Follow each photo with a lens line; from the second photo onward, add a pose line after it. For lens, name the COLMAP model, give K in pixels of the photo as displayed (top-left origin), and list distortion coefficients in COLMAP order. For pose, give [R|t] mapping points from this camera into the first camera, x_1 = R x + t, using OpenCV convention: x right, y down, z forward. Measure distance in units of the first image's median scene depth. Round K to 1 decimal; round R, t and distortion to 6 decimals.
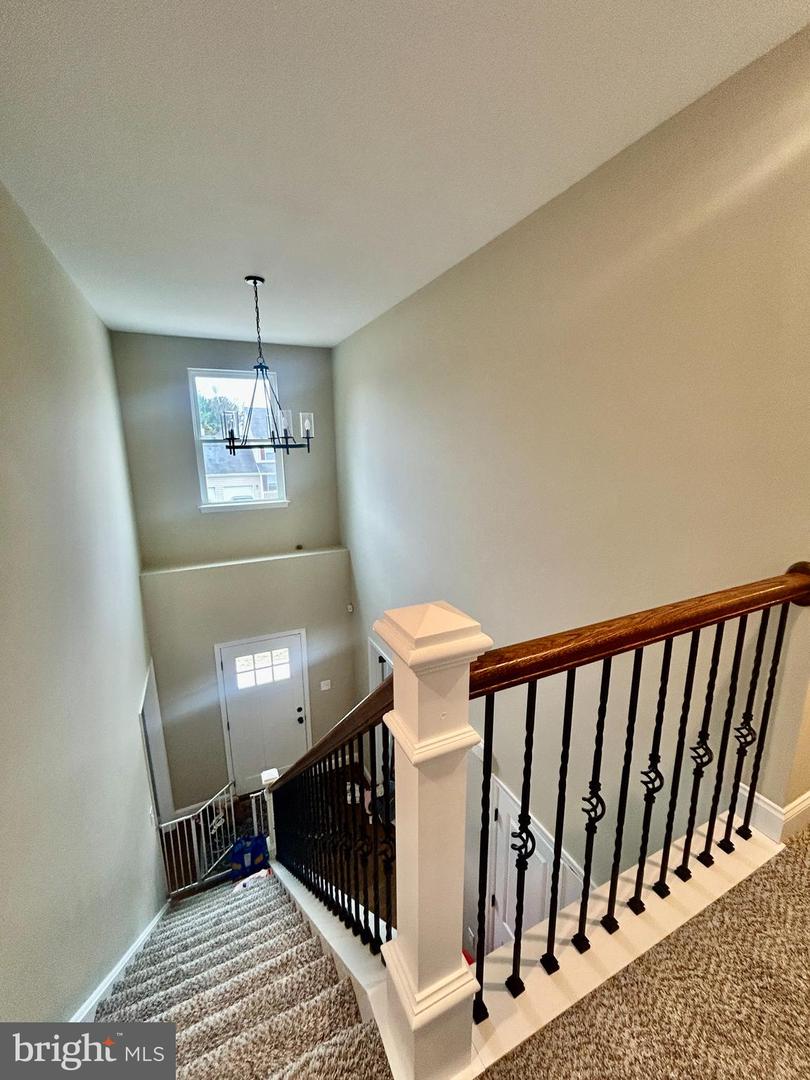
lens RADIAL K [[432.4, 0, 405.0], [0, 432.4, 540.0], [0, 0, 1]] dist [-0.001047, 0.000039]
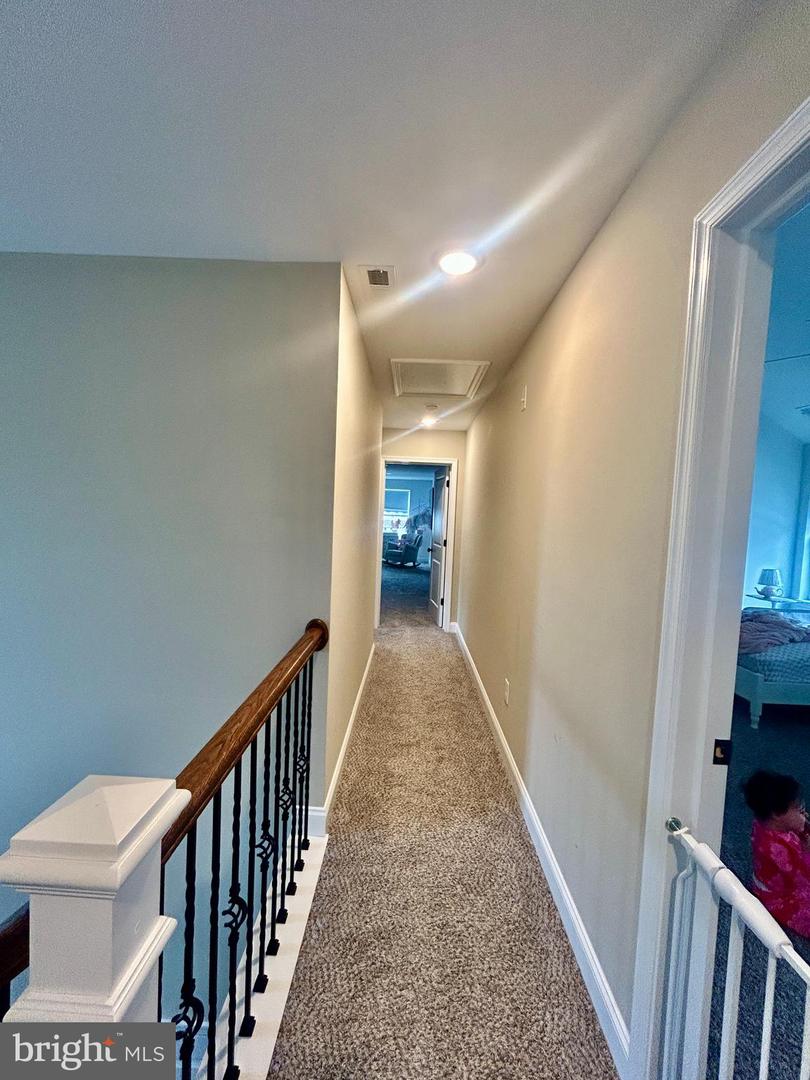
lens RADIAL K [[432.4, 0, 405.0], [0, 432.4, 540.0], [0, 0, 1]] dist [-0.001047, 0.000039]
pose [[0.449586, -0.018300, 0.893049, -0.224329], [0.145558, 0.987927, -0.053033, -0.098018], [-0.881297, 0.153833, 0.446822, 0.083499]]
